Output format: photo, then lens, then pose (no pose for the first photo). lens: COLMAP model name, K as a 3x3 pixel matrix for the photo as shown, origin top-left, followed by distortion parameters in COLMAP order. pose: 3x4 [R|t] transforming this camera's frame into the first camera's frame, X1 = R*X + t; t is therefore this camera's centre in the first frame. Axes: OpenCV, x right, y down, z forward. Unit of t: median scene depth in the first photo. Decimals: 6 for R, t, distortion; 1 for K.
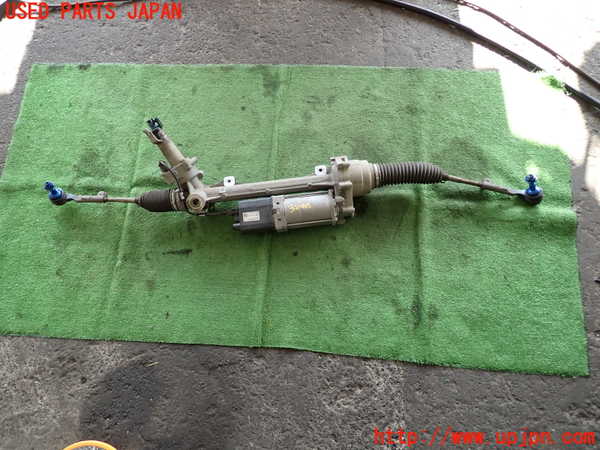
lens RADIAL K [[448.1, 0, 300.0], [0, 448.1, 225.0], [0, 0, 1]] dist [0.010827, 0.000939]
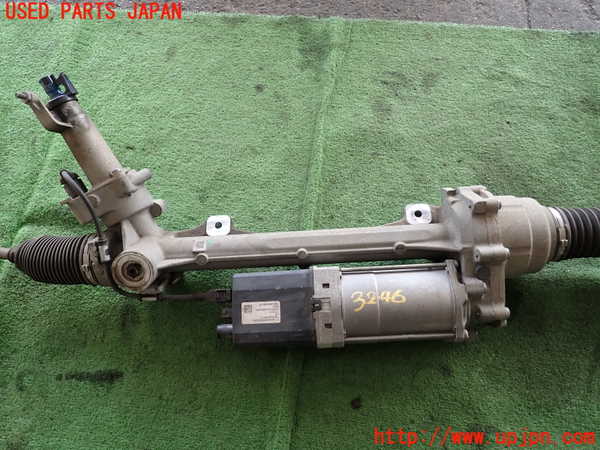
lens RADIAL K [[448.1, 0, 300.0], [0, 448.1, 225.0], [0, 0, 1]] dist [0.010827, 0.000939]
pose [[0.998006, 0.061545, -0.014019, -0.067558], [-0.062580, 0.993760, -0.092325, -0.060937], [0.008250, 0.093018, 0.995630, 0.542330]]
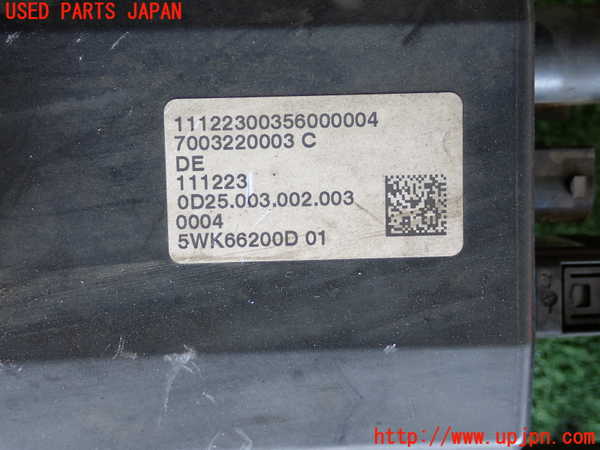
lens RADIAL K [[874.0, 0, 300.0], [0, 874.0, 225.0], [0, 0, 1]] dist [0.000955, 0.000498]
pose [[-0.995587, -0.088234, 0.031951, -0.105259], [0.088605, -0.996013, 0.010381, -0.024639], [0.030908, 0.013167, 0.999436, 0.846817]]
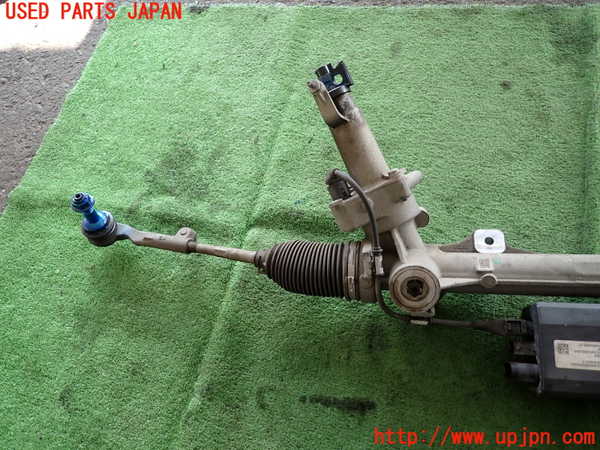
lens RADIAL K [[448.1, 0, 300.0], [0, 448.1, 225.0], [0, 0, 1]] dist [0.010827, 0.000939]
pose [[0.973345, 0.118169, -0.196560, -0.245730], [-0.140937, 0.984312, -0.106149, -0.046785], [0.180932, 0.131022, 0.974729, 0.589356]]
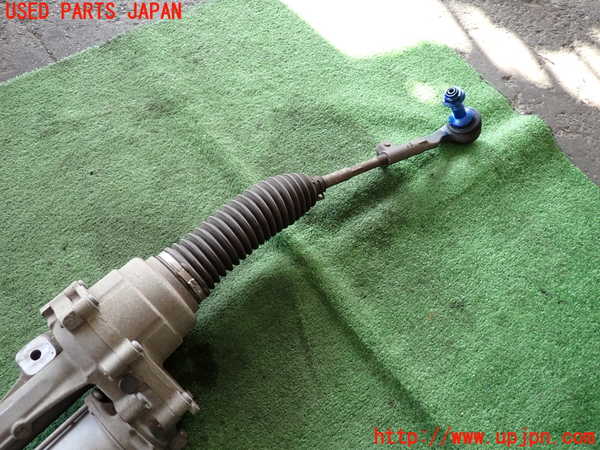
lens RADIAL K [[448.1, 0, 300.0], [0, 448.1, 225.0], [0, 0, 1]] dist [0.010827, 0.000939]
pose [[0.739921, -0.545376, 0.393805, 0.114073], [0.586542, 0.809690, 0.019277, -0.091283], [-0.329373, 0.216720, 0.918992, 0.595067]]
